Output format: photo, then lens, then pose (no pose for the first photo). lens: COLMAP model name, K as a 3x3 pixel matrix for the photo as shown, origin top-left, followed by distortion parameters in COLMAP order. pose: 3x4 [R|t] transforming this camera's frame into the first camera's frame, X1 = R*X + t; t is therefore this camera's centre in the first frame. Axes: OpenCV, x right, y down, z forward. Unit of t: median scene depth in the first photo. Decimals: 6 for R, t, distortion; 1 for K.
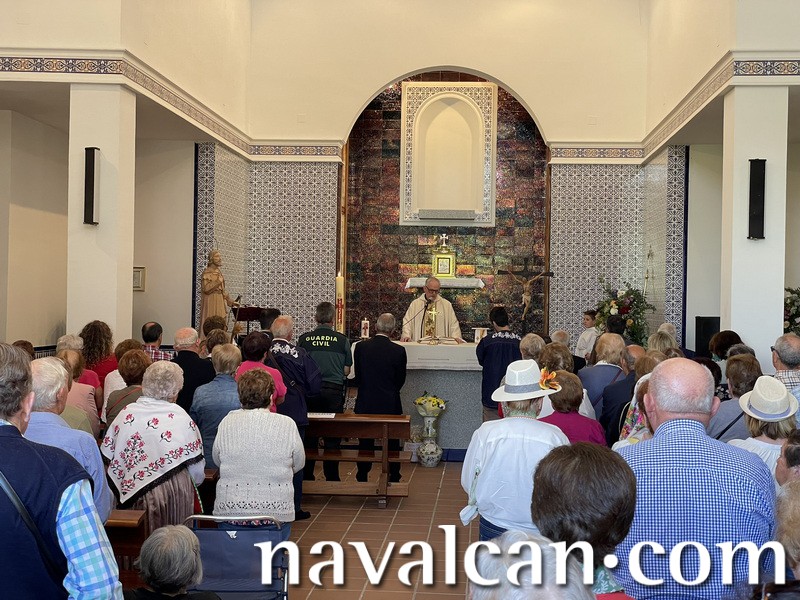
lens RADIAL K [[1205.3, 0, 401.1], [0, 1205.3, 295.3], [0, 0, 1]] dist [0.096468, 0.000000]
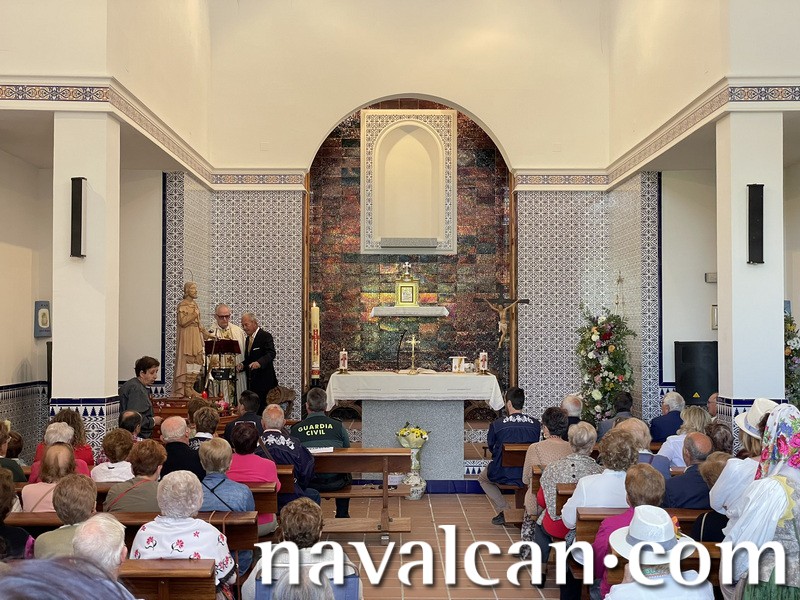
lens RADIAL K [[1205.3, 0, 395.7], [0, 1205.3, 298.0], [0, 0, 1]] dist [0.096468, 0.000000]
pose [[0.997205, -0.014557, 0.073277, -0.057373], [0.016075, 0.999667, -0.020168, -0.002030], [-0.072959, 0.021290, 0.997108, 0.016982]]
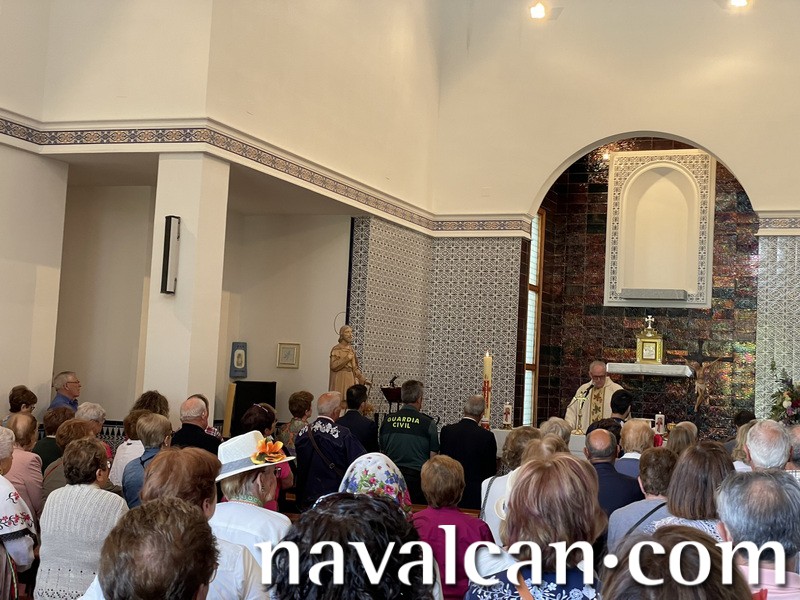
lens RADIAL K [[1205.3, 0, 408.2], [0, 1205.3, 296.6], [0, 0, 1]] dist [0.096468, 0.000000]
pose [[0.952465, 0.005154, -0.304603, 0.172801], [-0.028294, 0.997032, -0.071603, 0.006393], [0.303330, 0.076817, 0.949784, 0.098393]]
